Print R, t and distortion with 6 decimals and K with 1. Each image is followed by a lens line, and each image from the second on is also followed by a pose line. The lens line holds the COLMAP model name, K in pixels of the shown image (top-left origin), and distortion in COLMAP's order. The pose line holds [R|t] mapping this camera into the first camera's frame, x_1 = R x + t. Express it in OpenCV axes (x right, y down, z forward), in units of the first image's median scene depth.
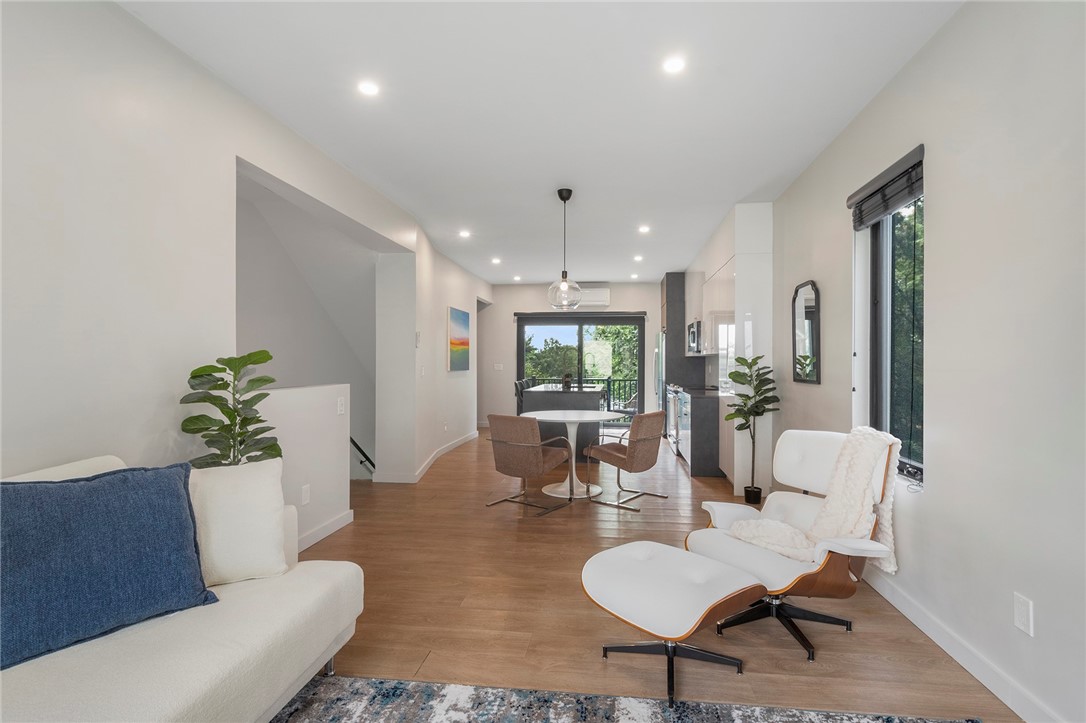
lens RADIAL K [[502.2, 0, 553.1], [0, 502.2, 360.5], [0, 0, 1]] dist [-0.000576, -0.000112]
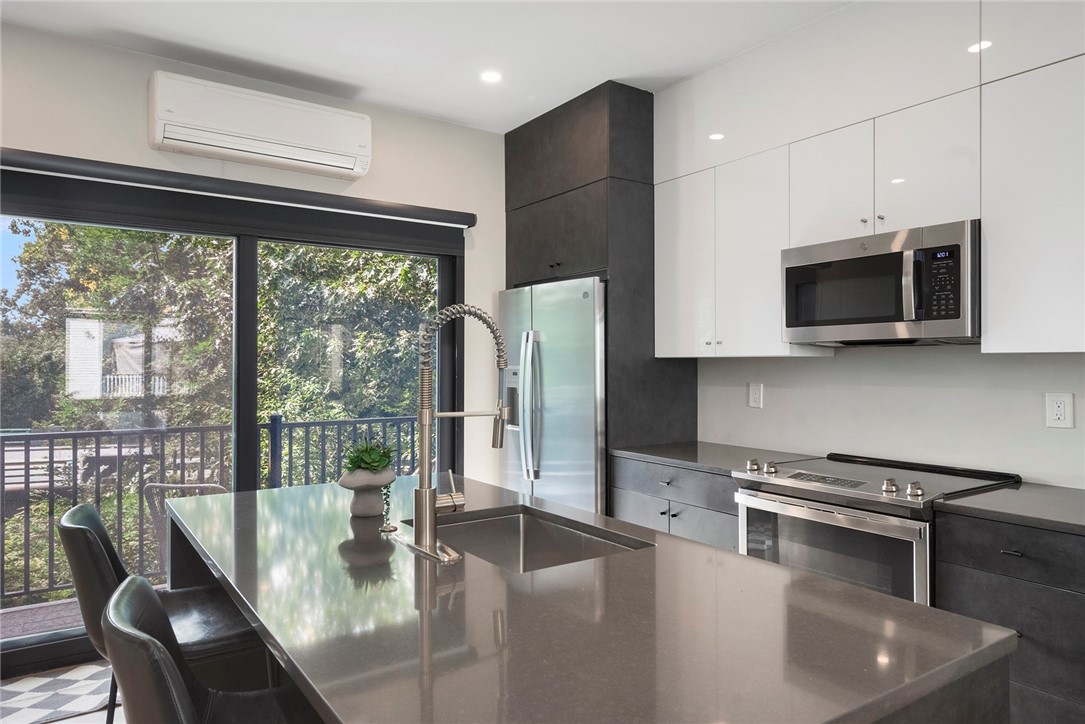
lens RADIAL K [[710.8, 0, 549.6], [0, 710.8, 360.0], [0, 0, 1]] dist [0.013470, -0.005063]
pose [[0.747216, 0.001486, 0.664580, -0.150068], [-0.001738, 0.999998, -0.000281, -0.010513], [-0.664579, -0.000945, 0.747217, 1.207897]]
